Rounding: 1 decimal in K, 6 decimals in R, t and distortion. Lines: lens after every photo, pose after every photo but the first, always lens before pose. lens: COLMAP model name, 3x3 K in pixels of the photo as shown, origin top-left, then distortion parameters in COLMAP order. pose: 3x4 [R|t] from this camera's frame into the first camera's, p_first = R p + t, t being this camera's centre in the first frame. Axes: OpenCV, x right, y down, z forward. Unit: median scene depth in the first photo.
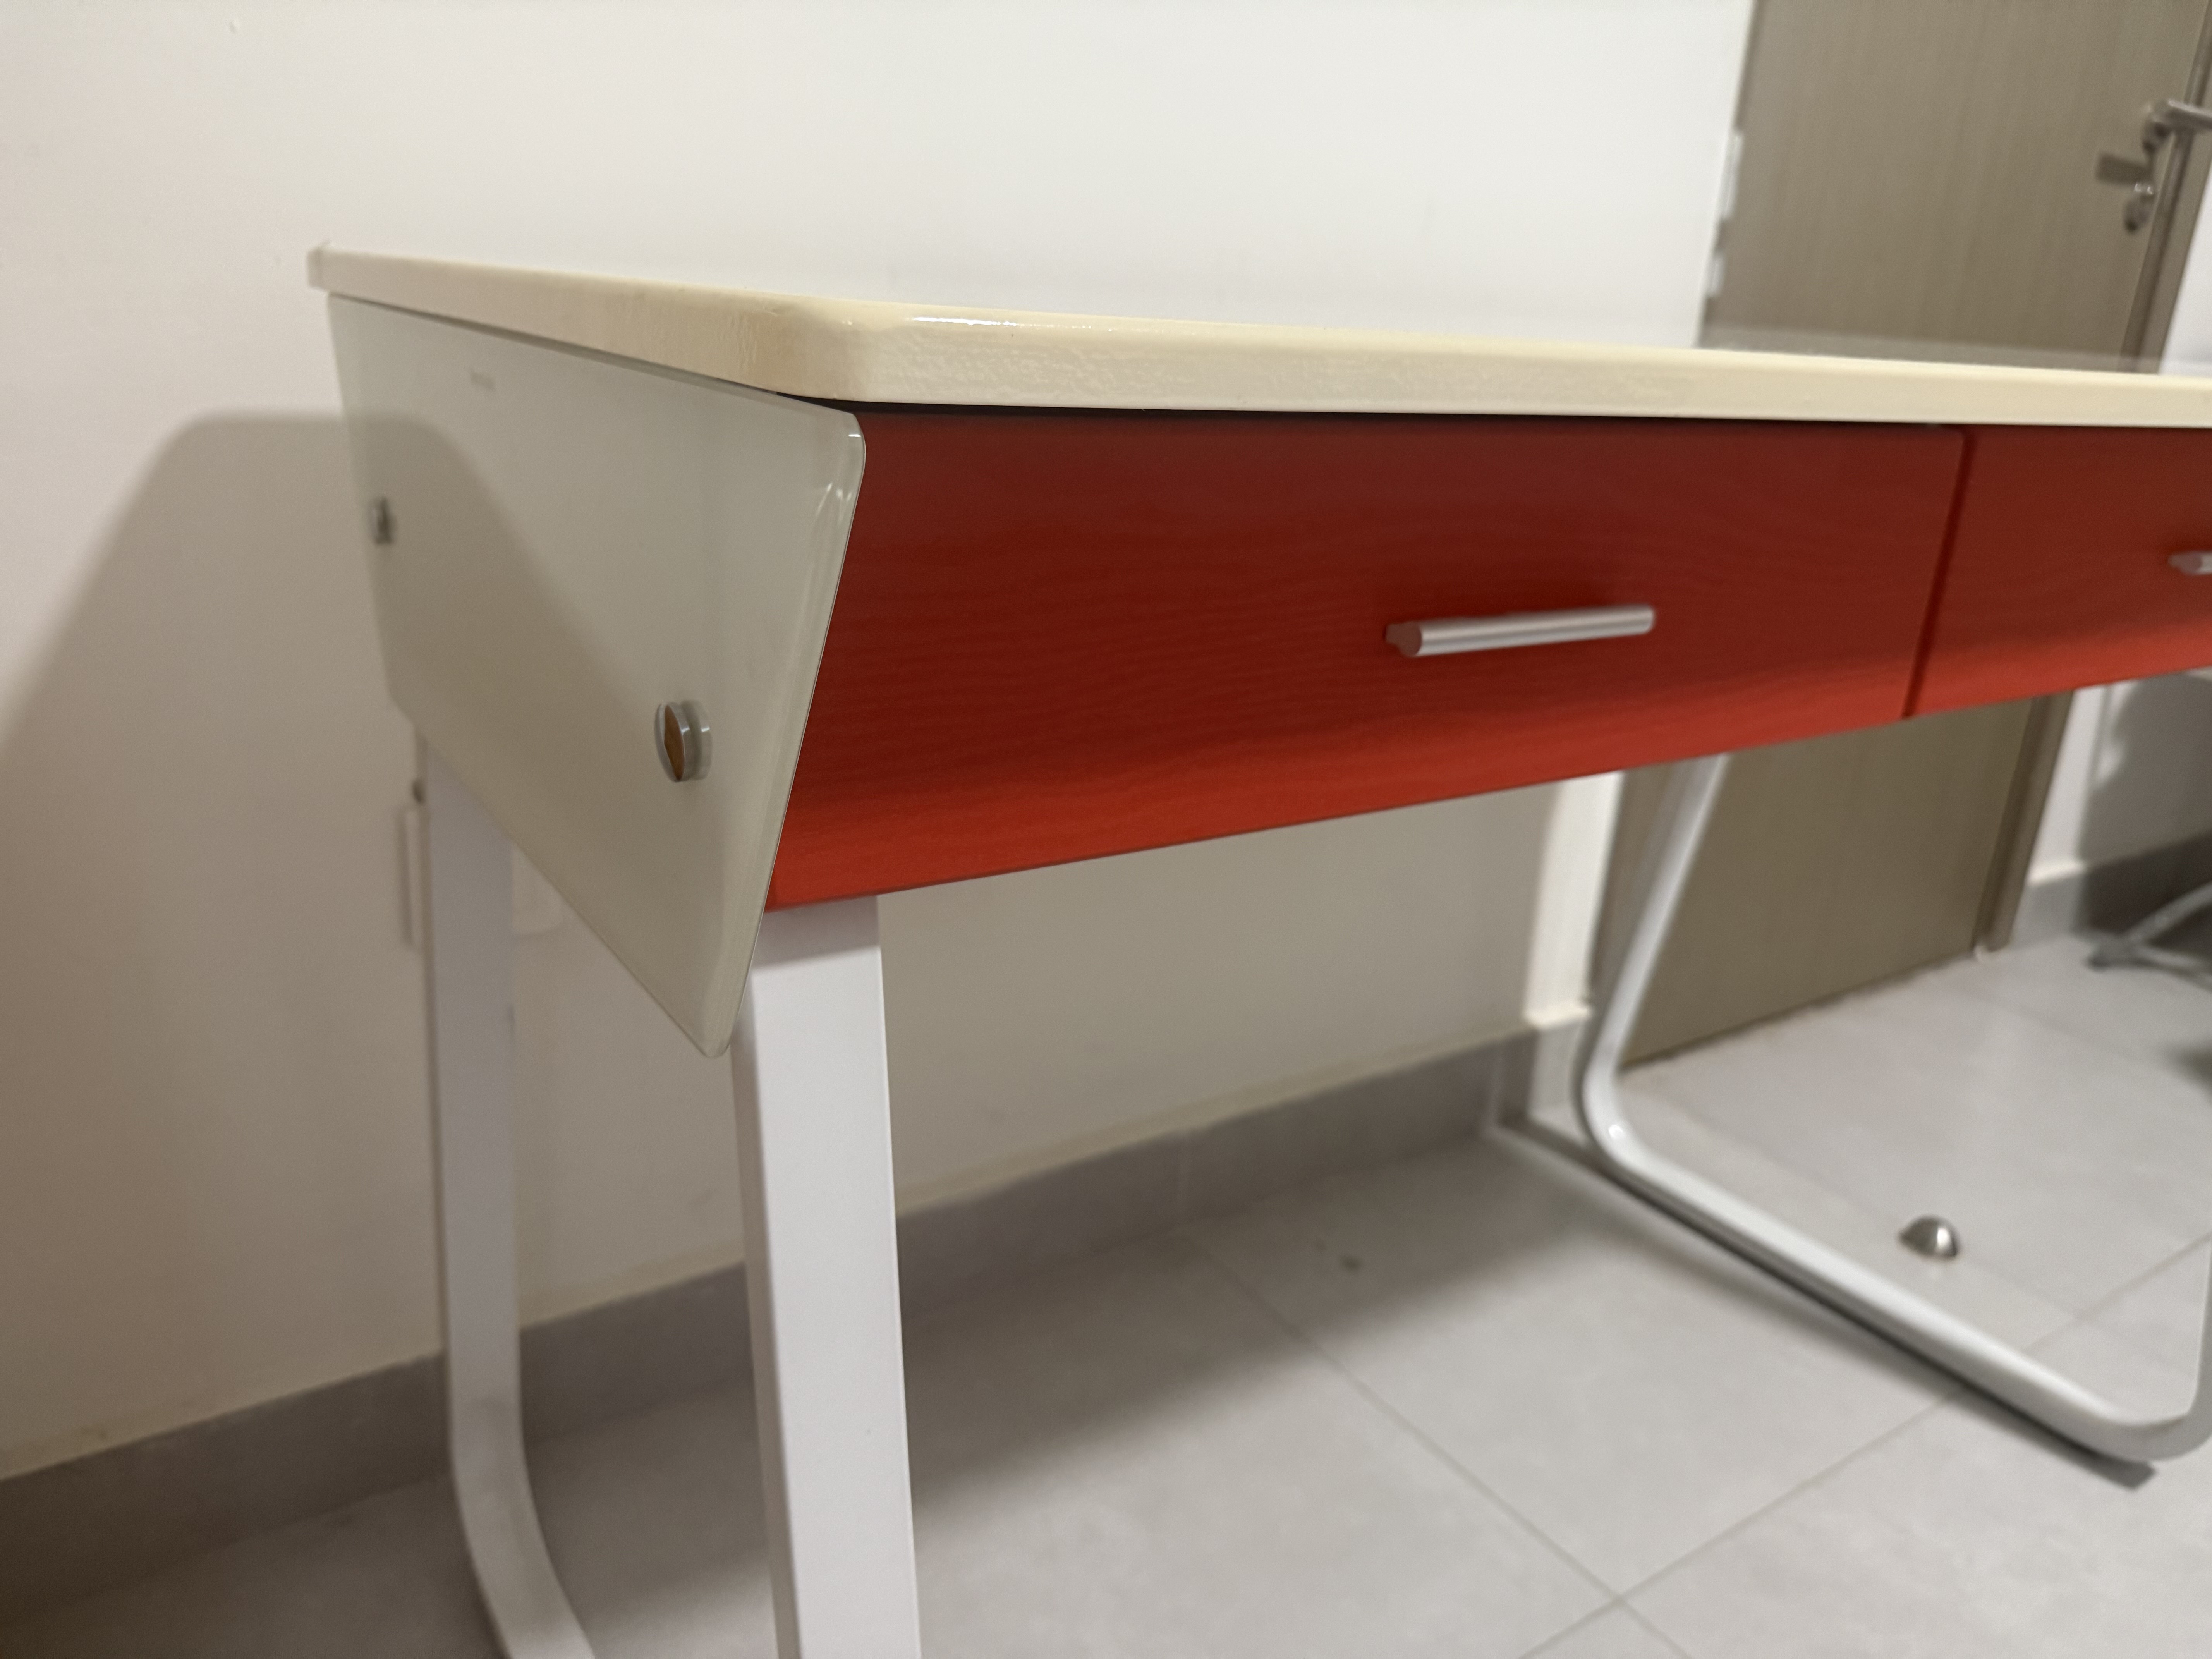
lens RADIAL K [[1569.3, 0, 1106.0], [0, 1569.3, 844.5], [0, 0, 1]] dist [0.006515, -0.037585]
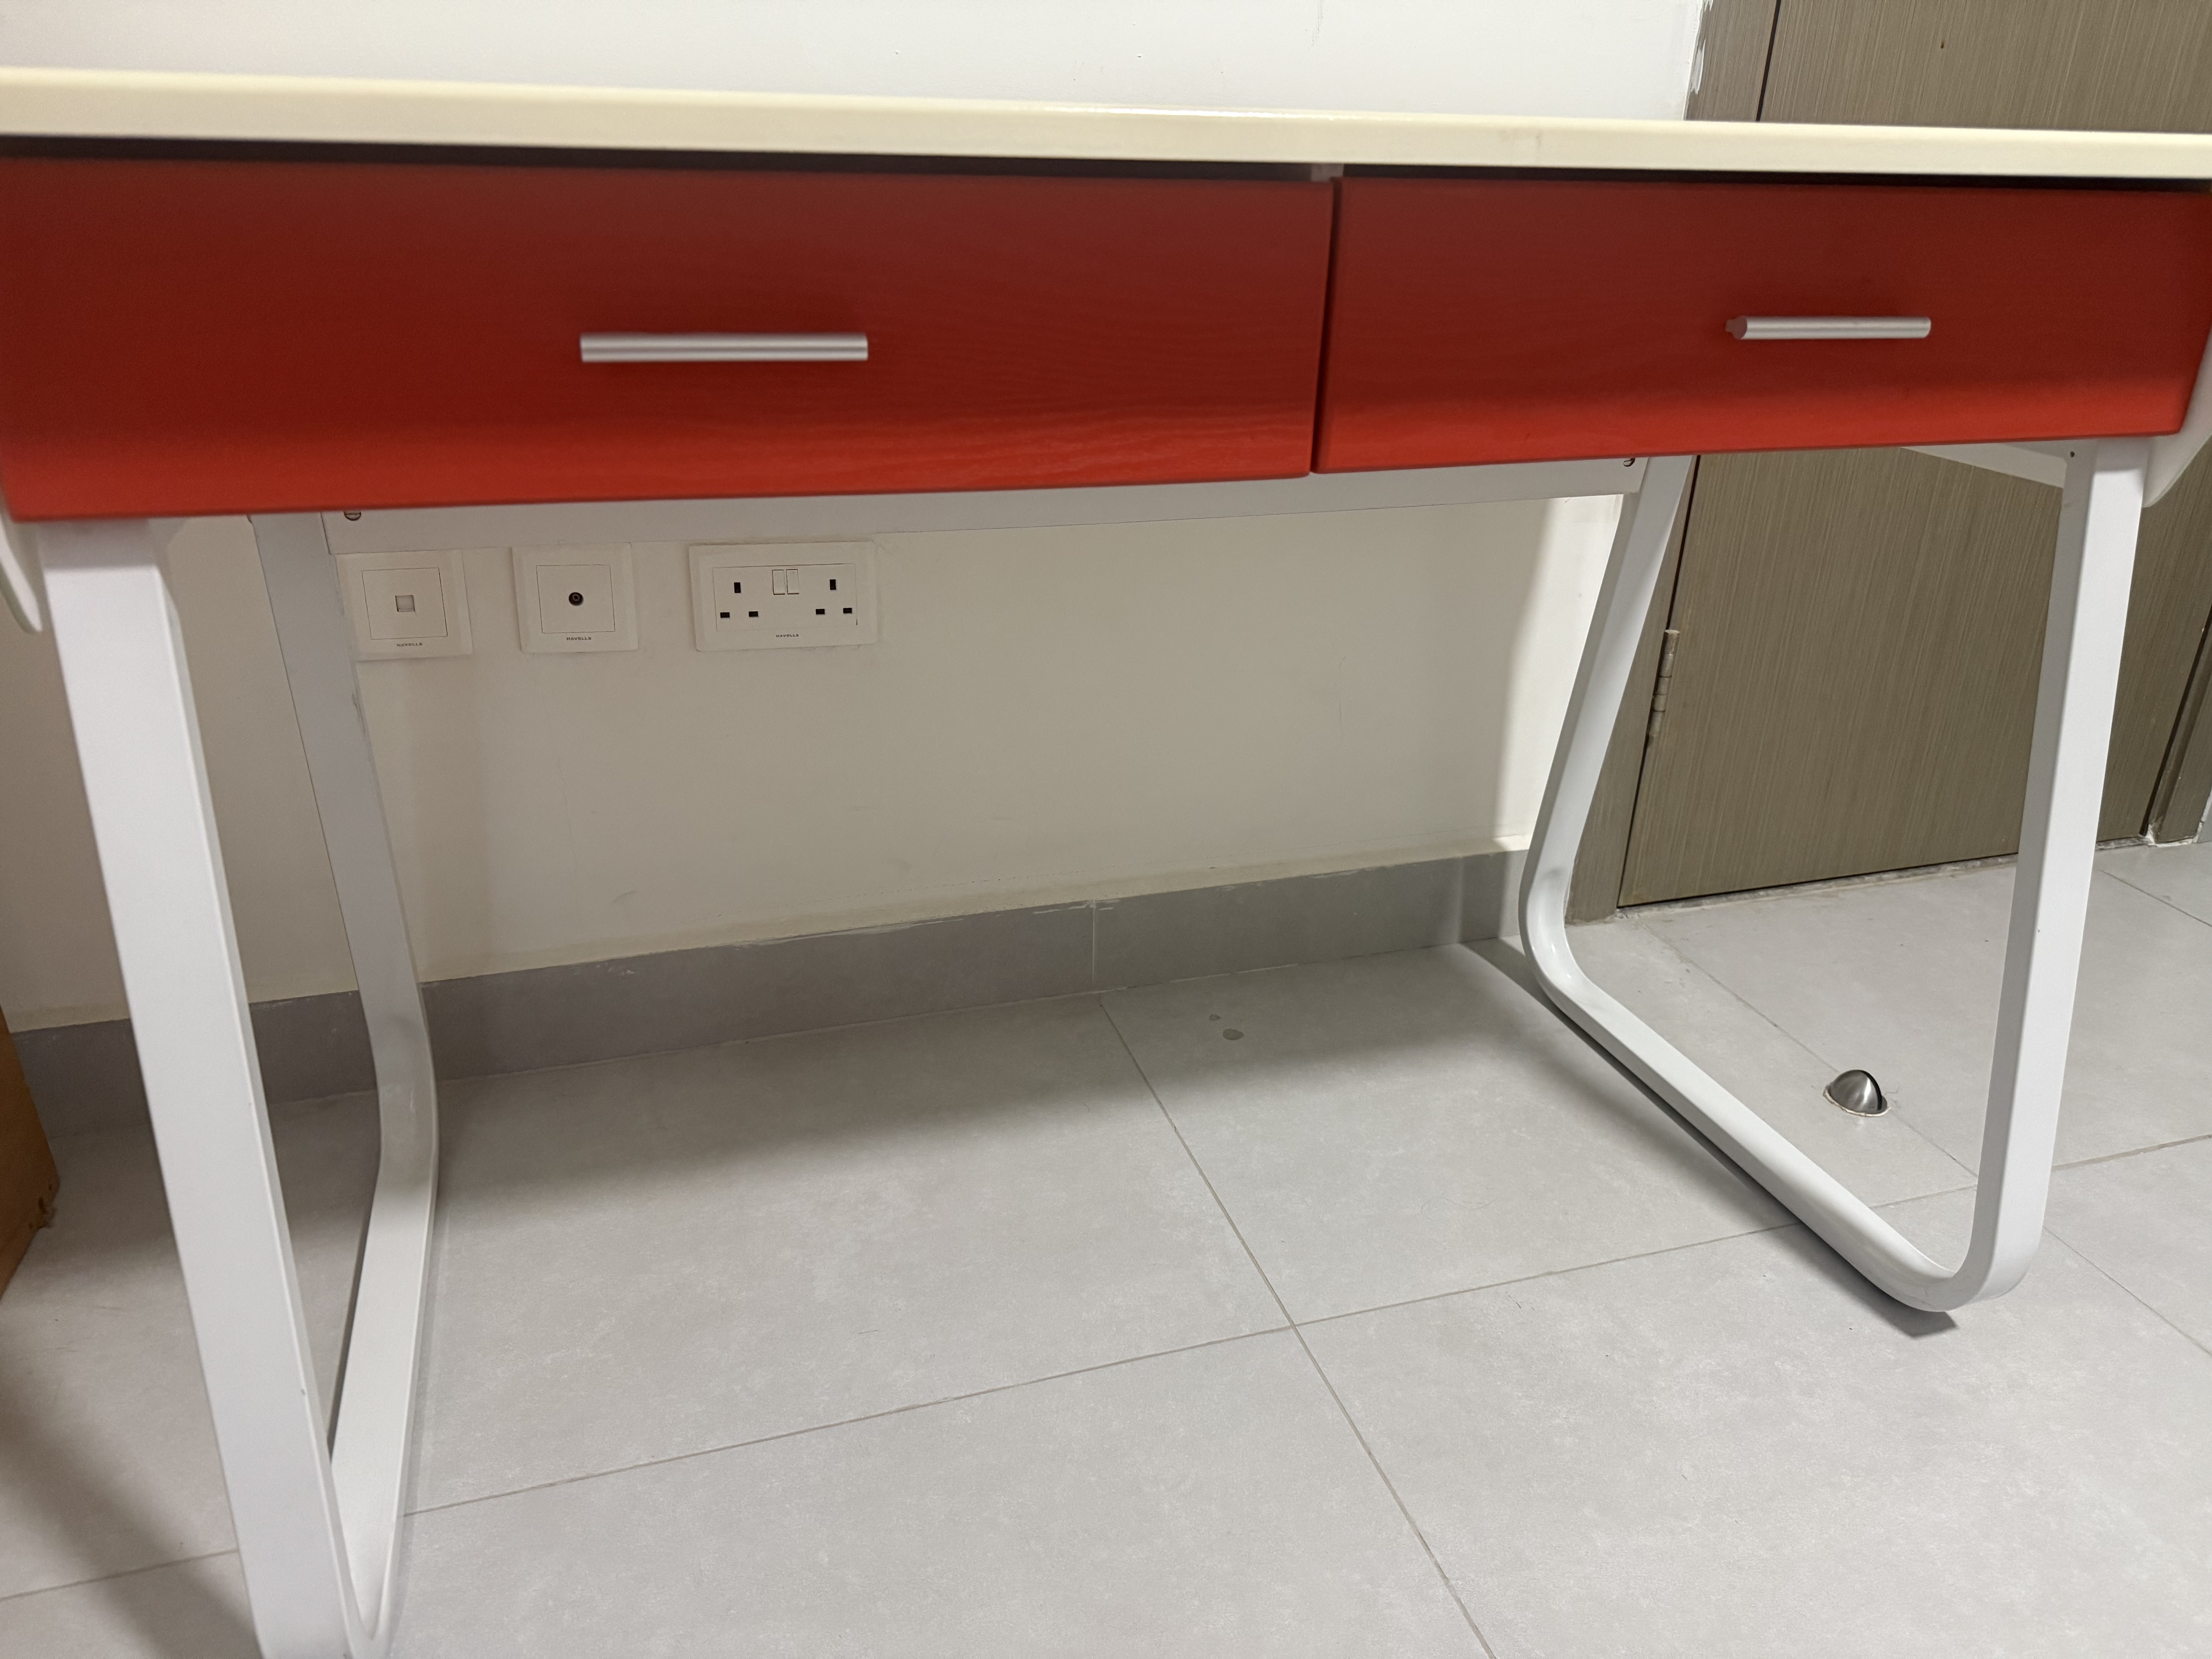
lens RADIAL K [[1569.3, 0, 1107.4], [0, 1569.3, 828.8], [0, 0, 1]] dist [0.006515, -0.037585]
pose [[0.961270, 0.084103, -0.262462, 0.338014], [-0.064271, 0.994452, 0.083268, 0.042242], [0.268009, -0.063174, 0.961343, -0.043349]]
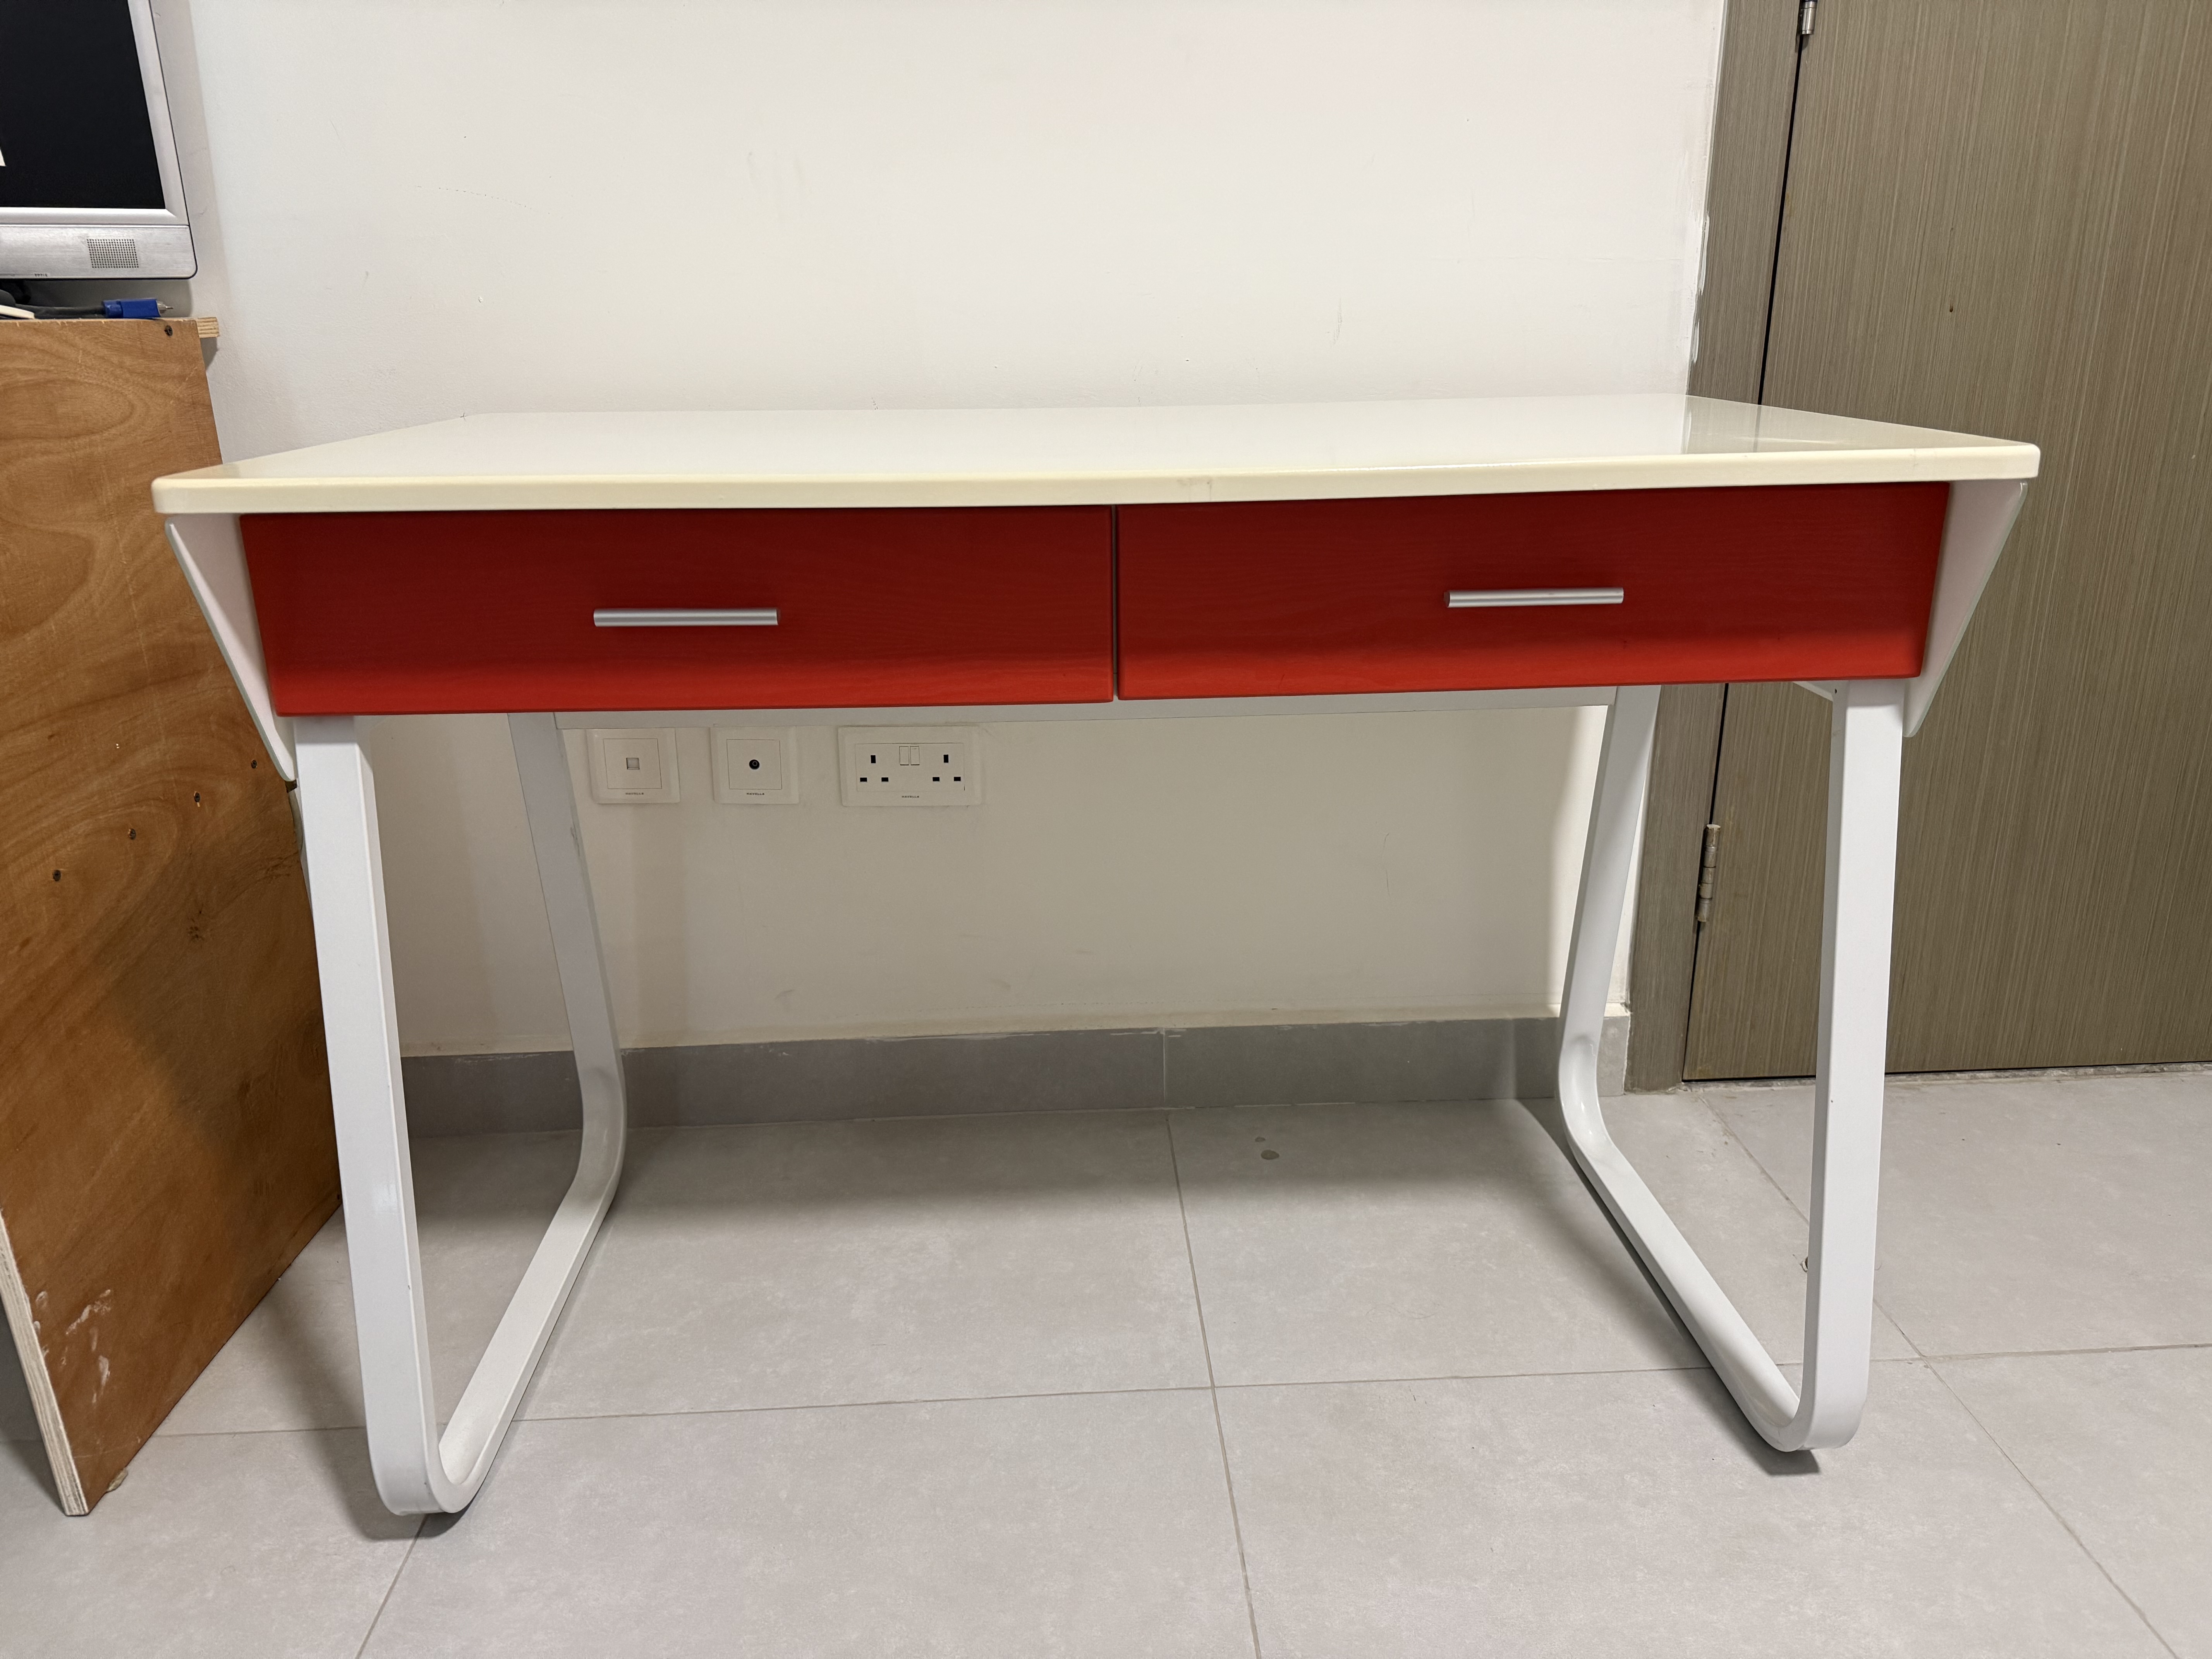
lens RADIAL K [[1569.3, 0, 1121.0], [0, 1569.3, 819.0], [0, 0, 1]] dist [0.006515, -0.037585]
pose [[0.861170, 0.096971, -0.498982, 0.637392], [-0.113328, 0.993554, -0.002504, 0.019113], [0.495523, 0.058705, 0.866609, -0.143542]]
